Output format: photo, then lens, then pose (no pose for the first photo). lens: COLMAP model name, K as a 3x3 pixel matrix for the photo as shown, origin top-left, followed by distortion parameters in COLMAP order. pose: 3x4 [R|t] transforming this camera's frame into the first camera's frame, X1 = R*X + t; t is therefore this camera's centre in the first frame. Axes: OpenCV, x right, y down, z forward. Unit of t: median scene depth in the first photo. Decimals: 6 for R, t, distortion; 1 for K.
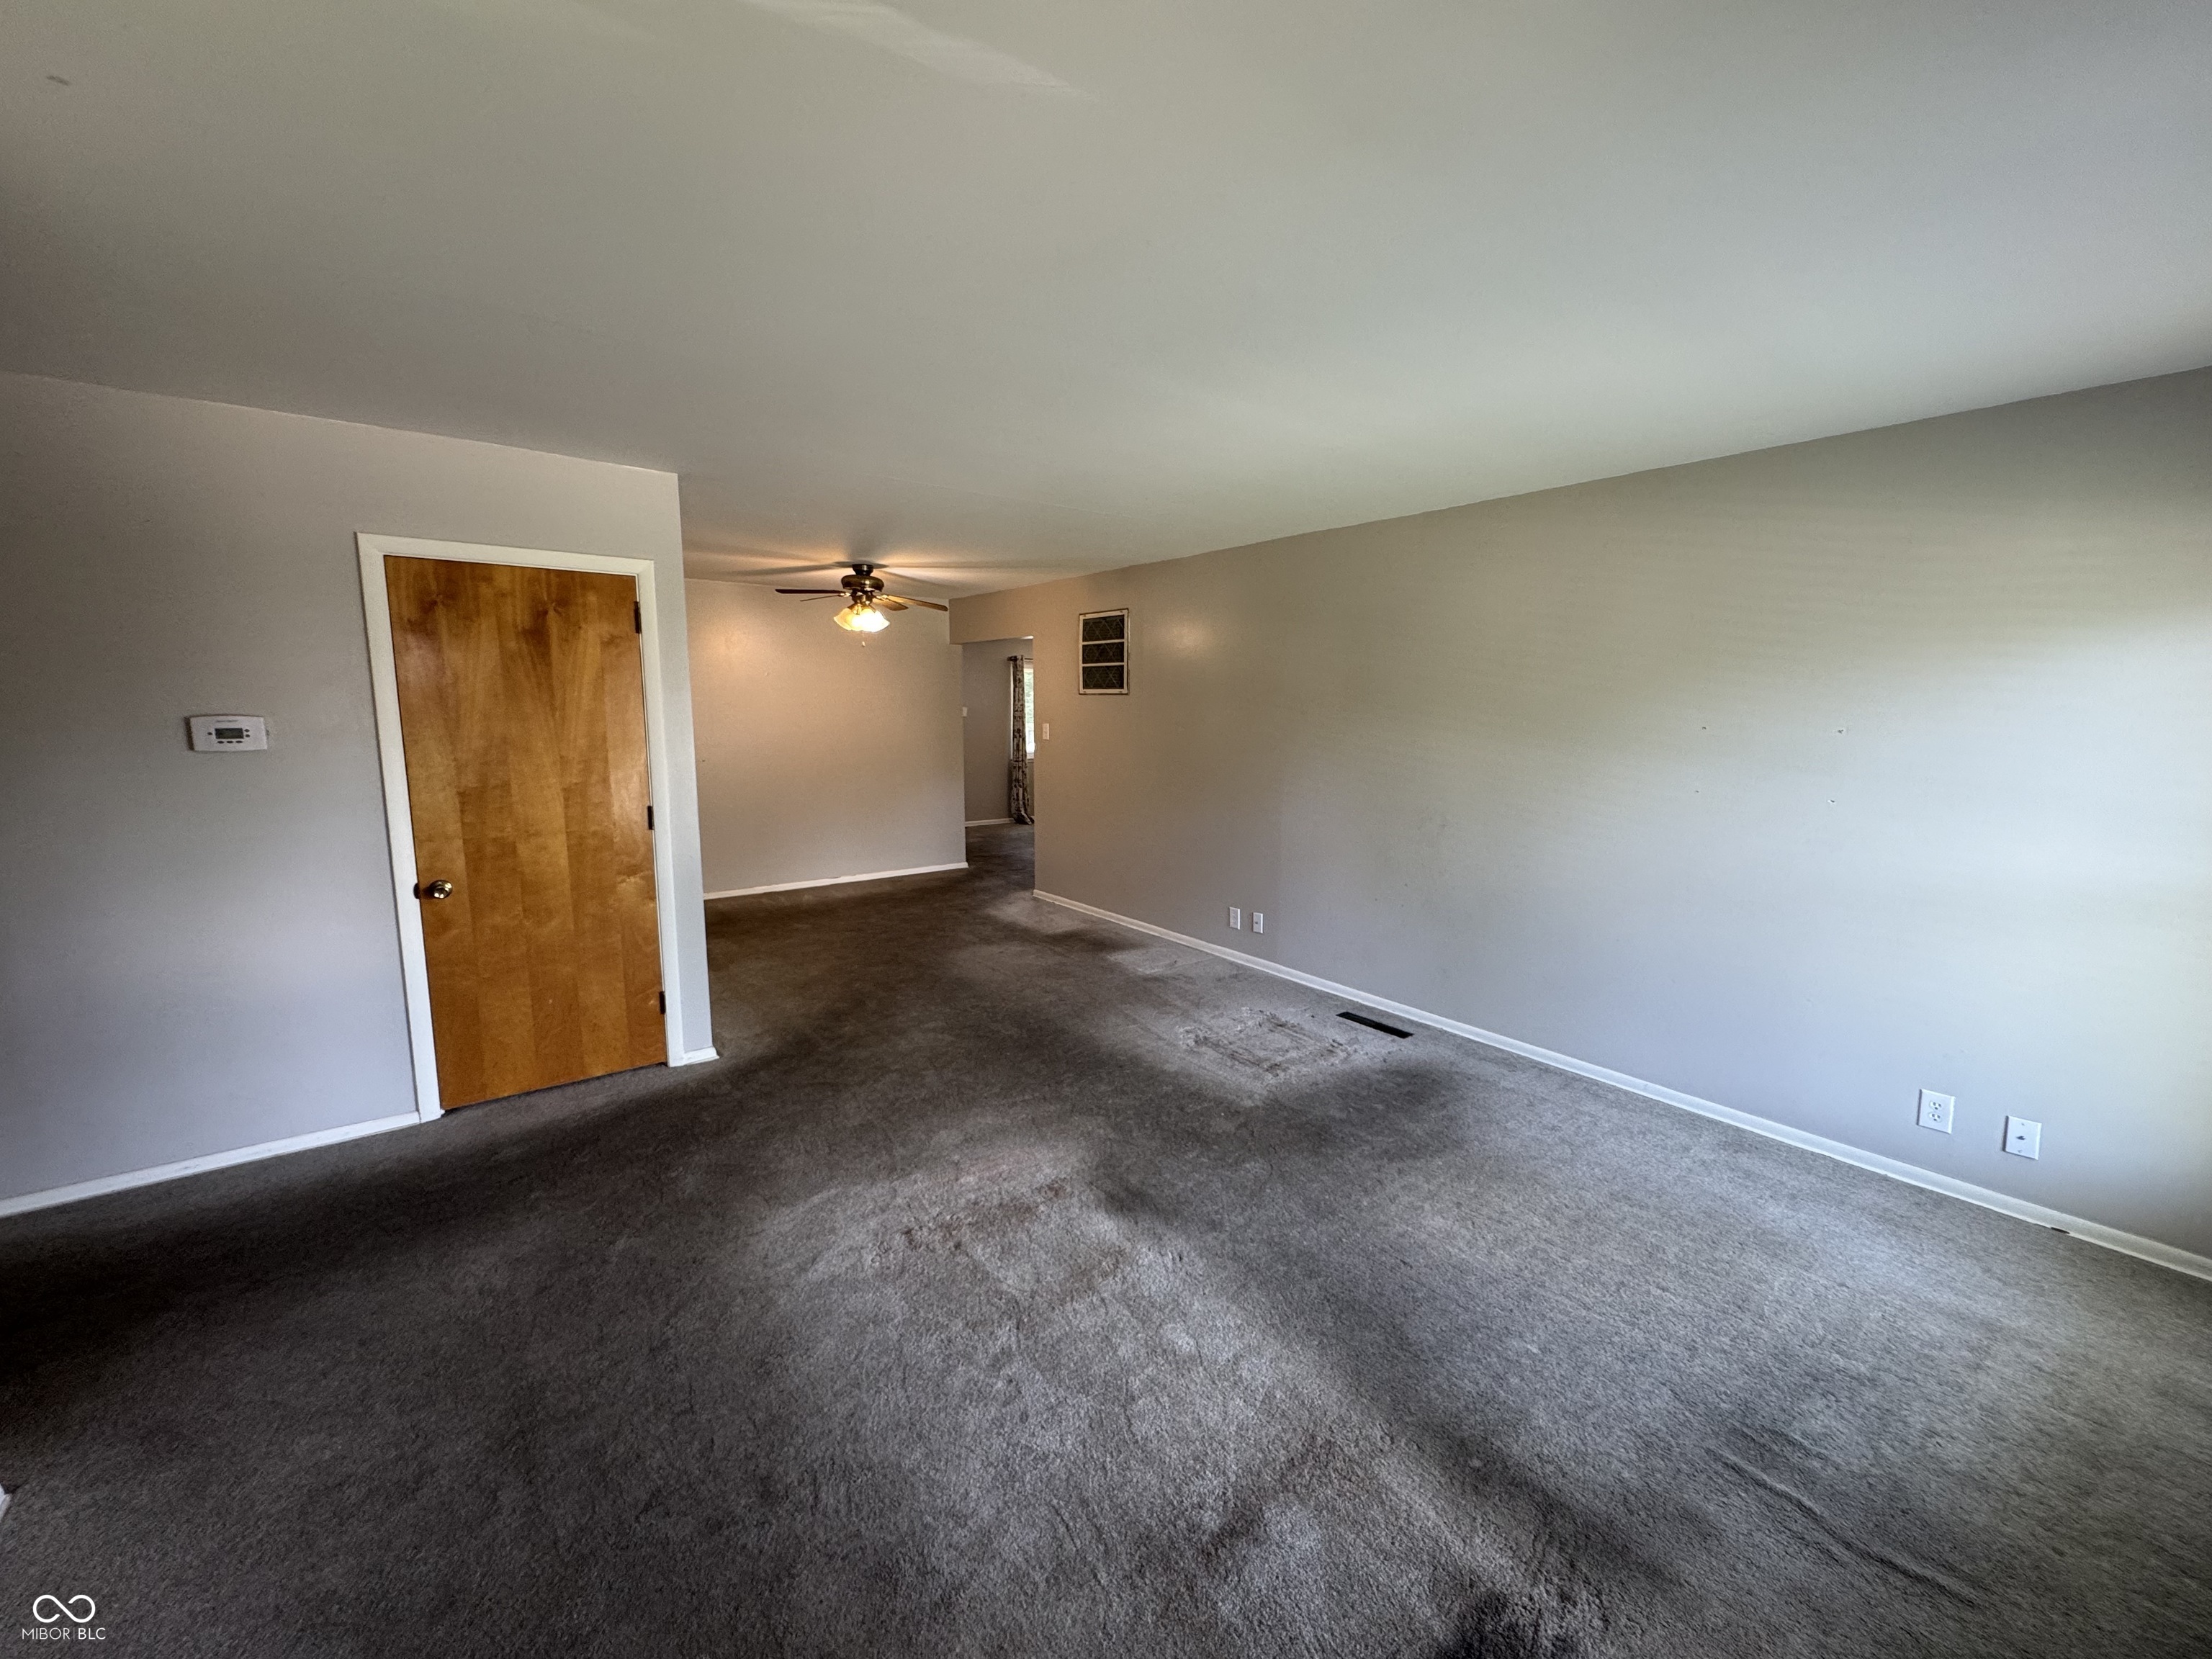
lens RADIAL K [[884.4, 0, 1106.0], [0, 884.4, 829.5], [0, 0, 1]] dist [0.000208, 0.000120]
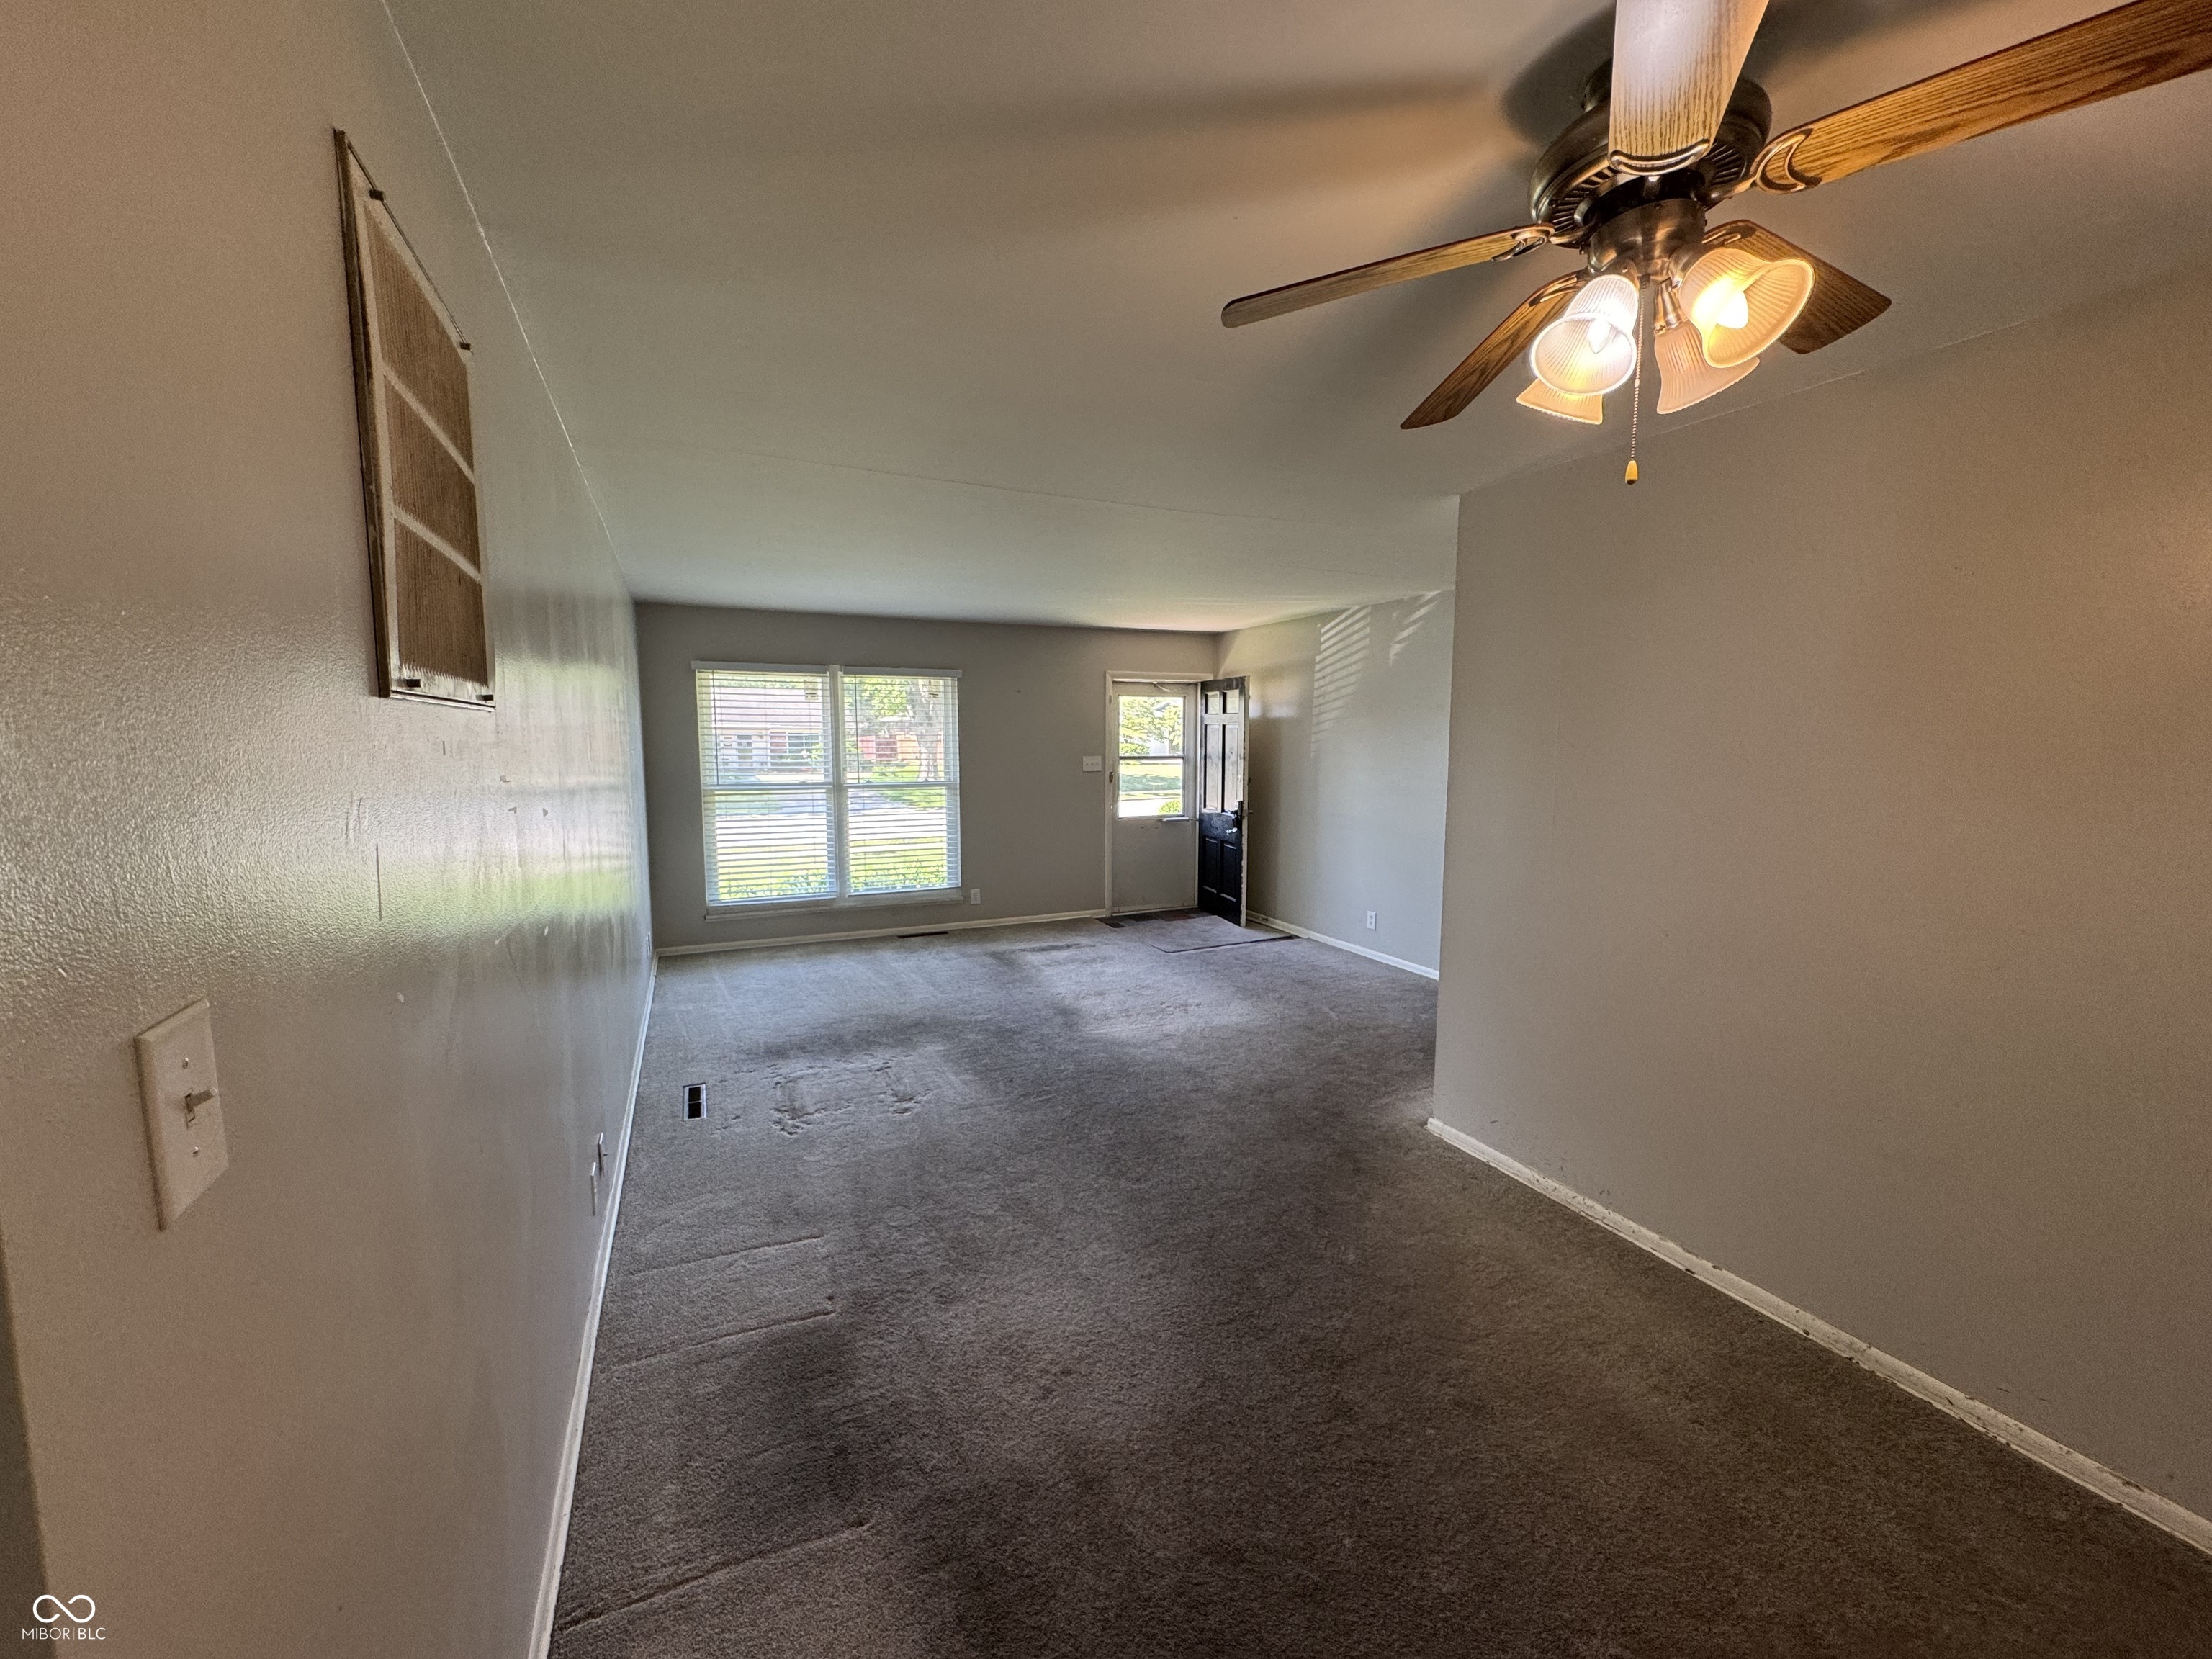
lens RADIAL K [[884.4, 0, 1106.0], [0, 884.4, 829.5], [0, 0, 1]] dist [0.000208, 0.000120]
pose [[-0.969755, -0.033348, 0.241793, -0.376910], [0.026129, 0.970747, 0.238678, -0.280655], [-0.242680, 0.237777, -0.940515, 2.157656]]
